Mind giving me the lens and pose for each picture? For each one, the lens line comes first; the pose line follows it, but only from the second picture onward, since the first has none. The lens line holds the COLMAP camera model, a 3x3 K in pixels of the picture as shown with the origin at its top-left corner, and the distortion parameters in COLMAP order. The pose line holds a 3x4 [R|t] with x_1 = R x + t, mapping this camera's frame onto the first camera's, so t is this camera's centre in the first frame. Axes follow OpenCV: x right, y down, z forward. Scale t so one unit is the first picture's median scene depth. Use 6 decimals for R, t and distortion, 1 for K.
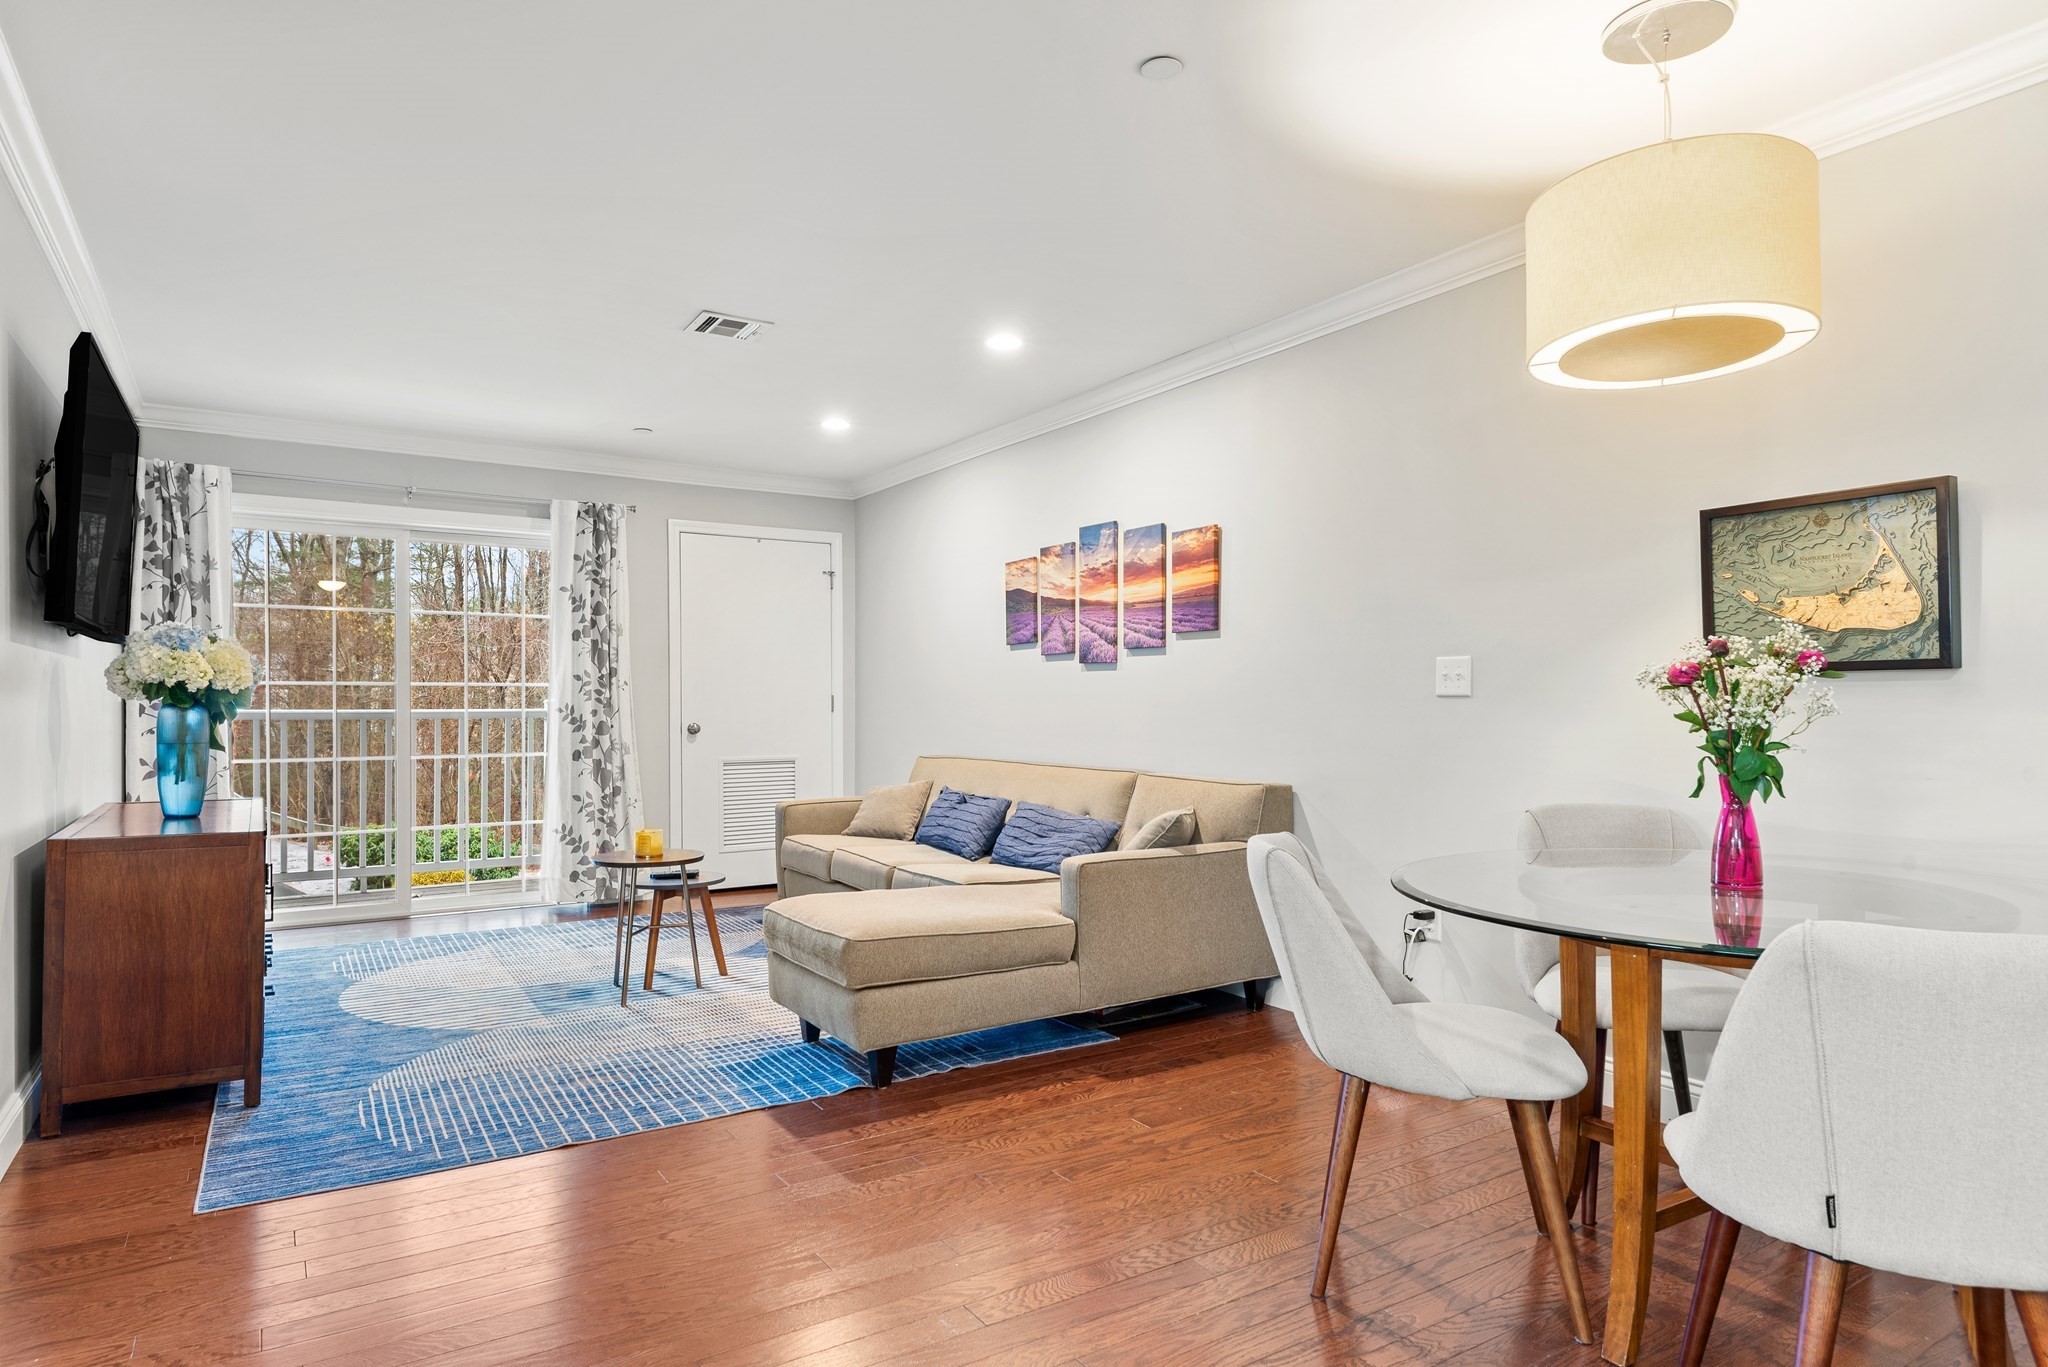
lens RADIAL K [[1164.0, 0, 1030.9], [0, 1164.0, 714.6], [0, 0, 1]] dist [0.003419, -0.000283]
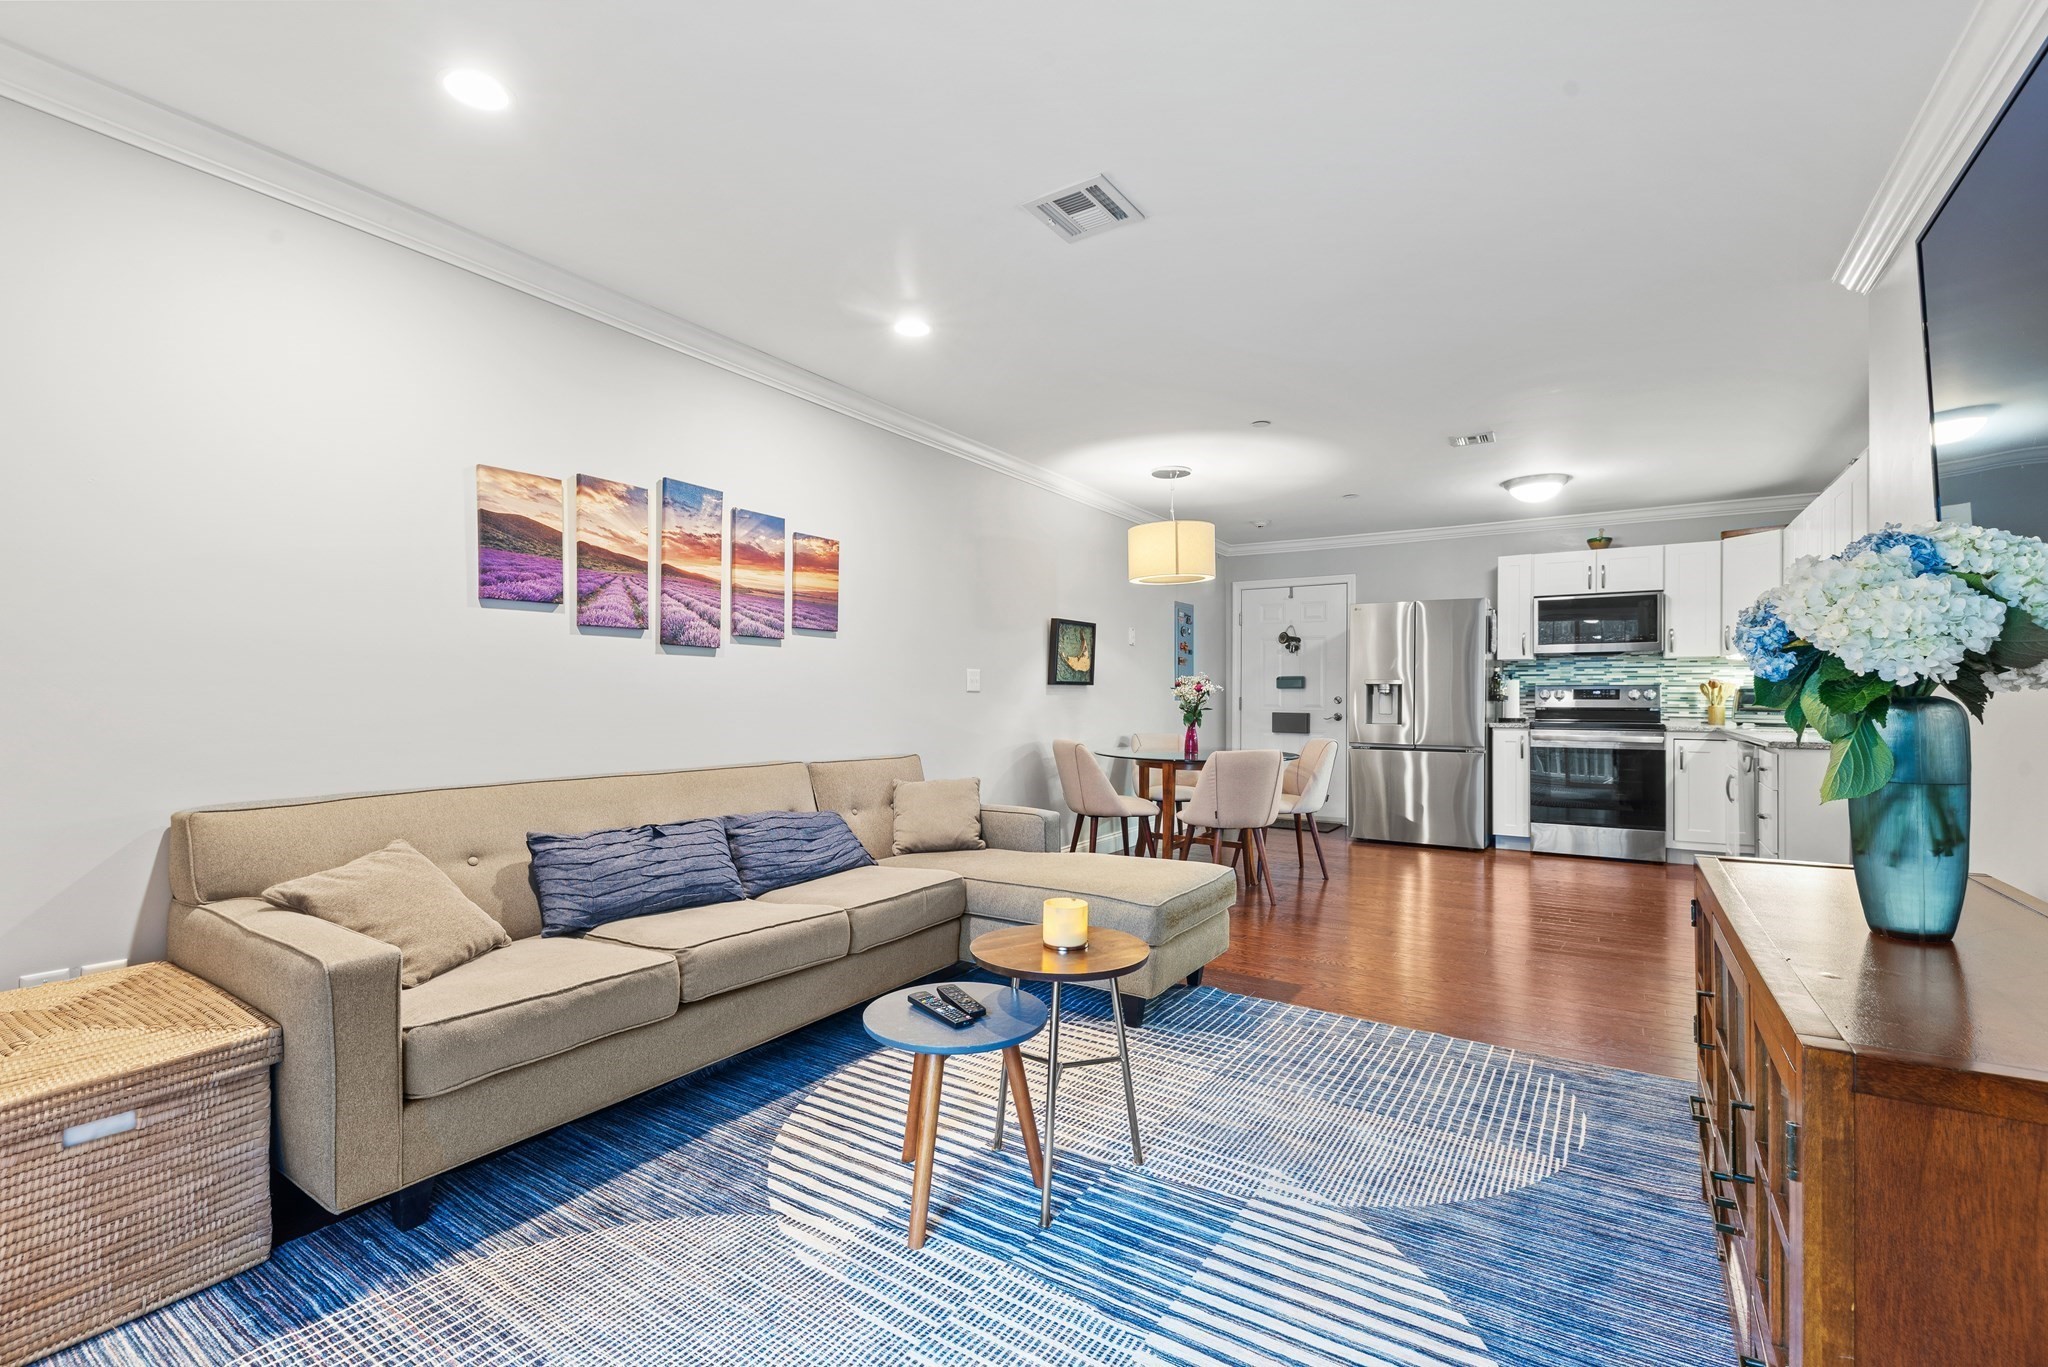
lens RADIAL K [[896.5, 0, 1029.3], [0, 896.5, 692.8], [0, 0, 1]] dist [0.025870, -0.013730]
pose [[-0.410396, 0.001874, 0.911905, -0.631762], [0.002868, 0.999996, -0.000764, -0.008641], [-0.911903, 0.002302, -0.410400, 1.018817]]
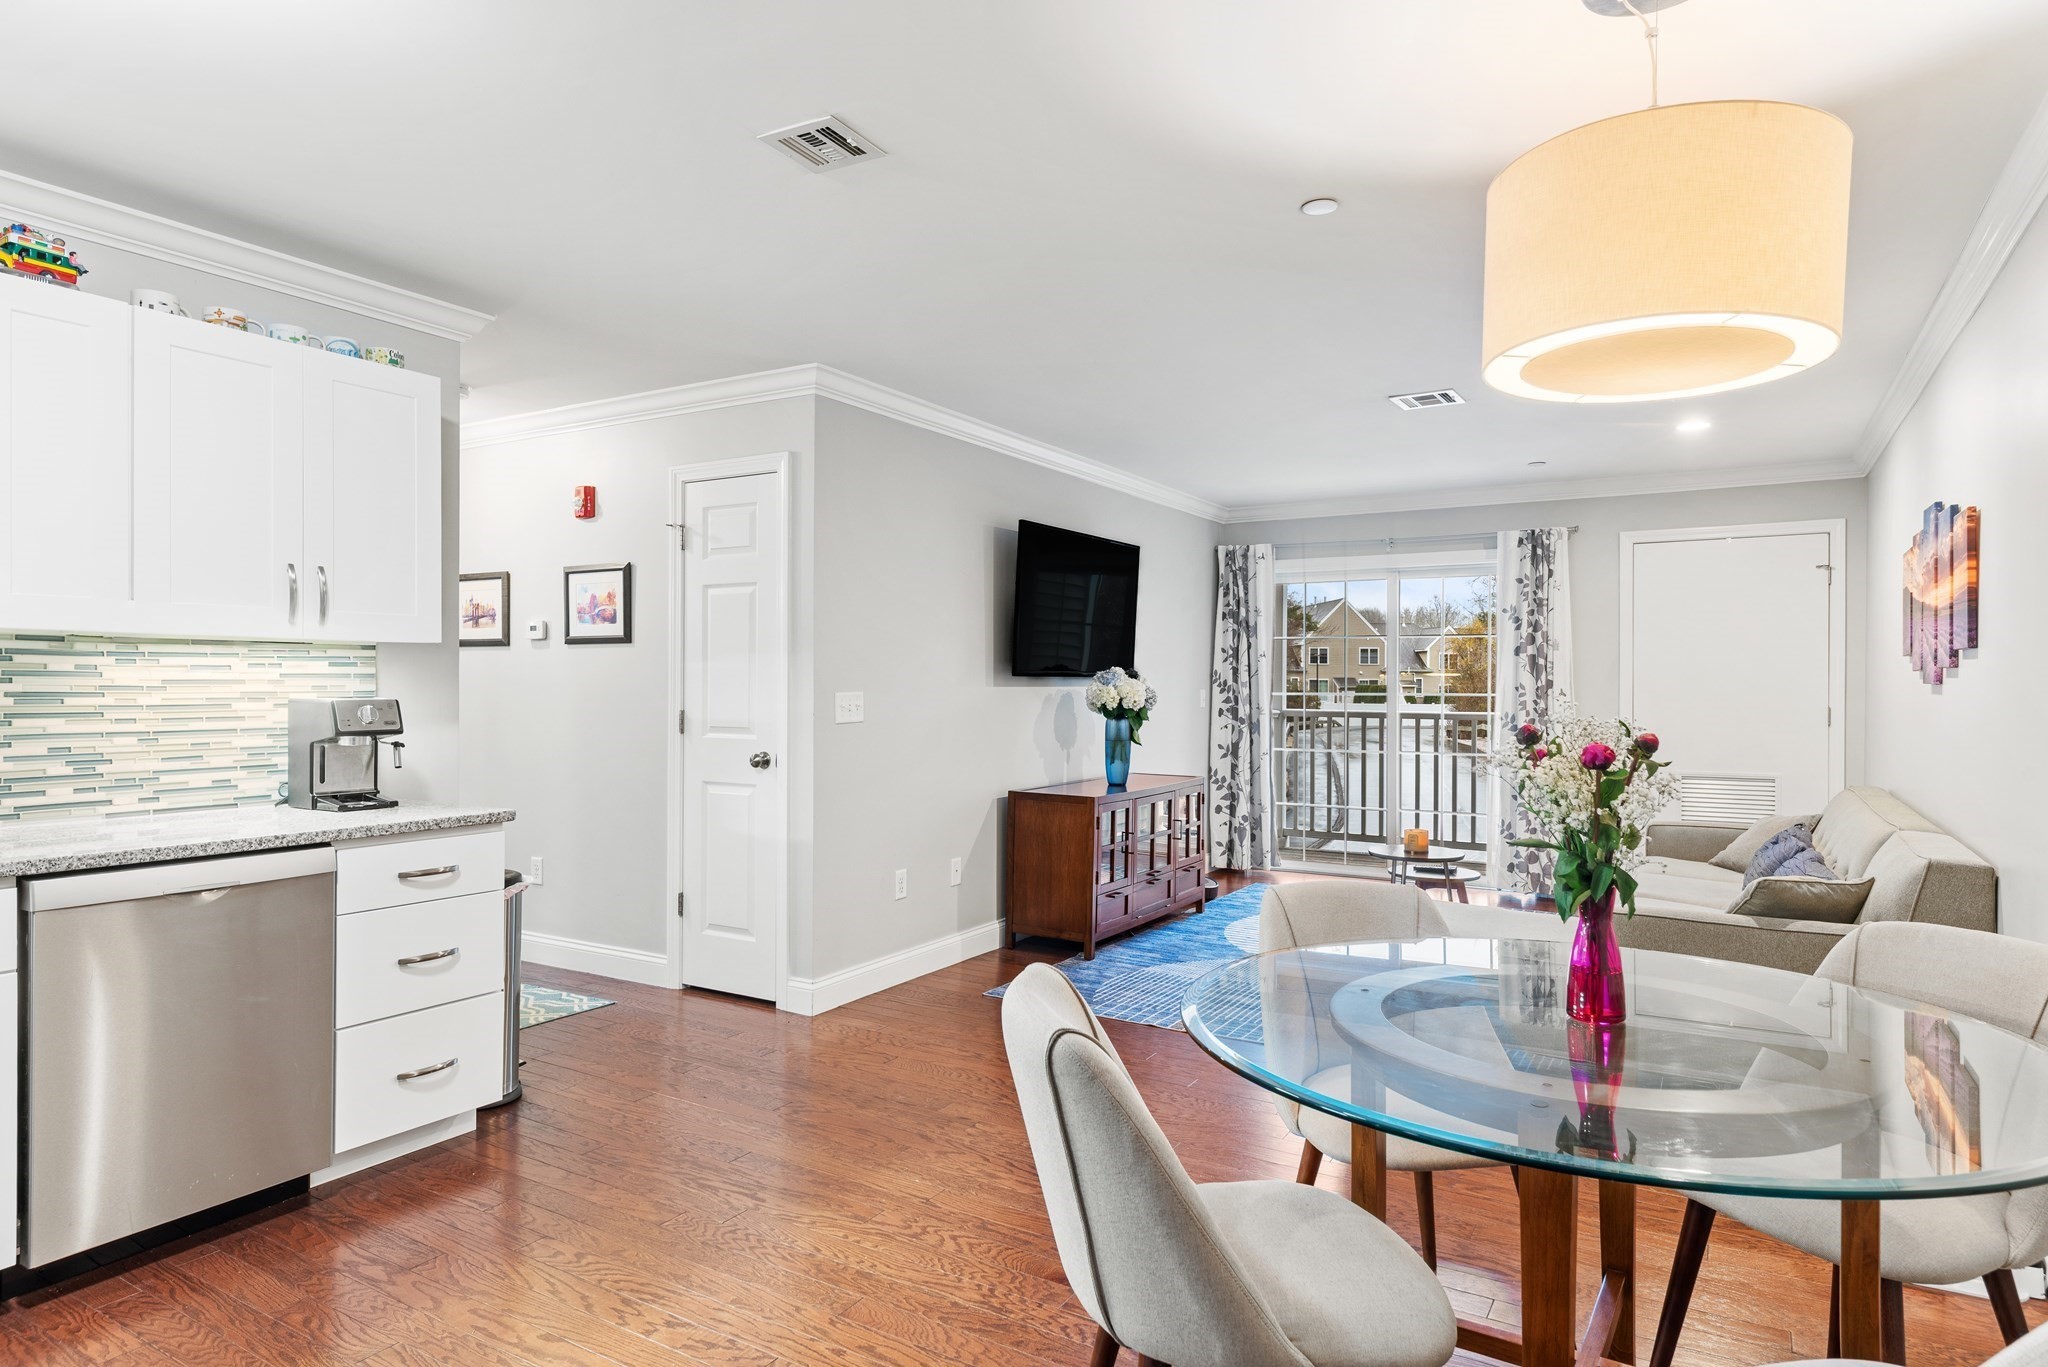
lens RADIAL K [[1167.2, 0, 1025.5], [0, 1167.2, 694.8], [0, 0, 1]] dist [0.024091, -0.021979]
pose [[0.433757, 0.012568, -0.900942, 0.489023], [-0.011048, 0.999902, 0.008629, -0.036558], [0.900962, 0.006211, 0.433853, 0.110215]]
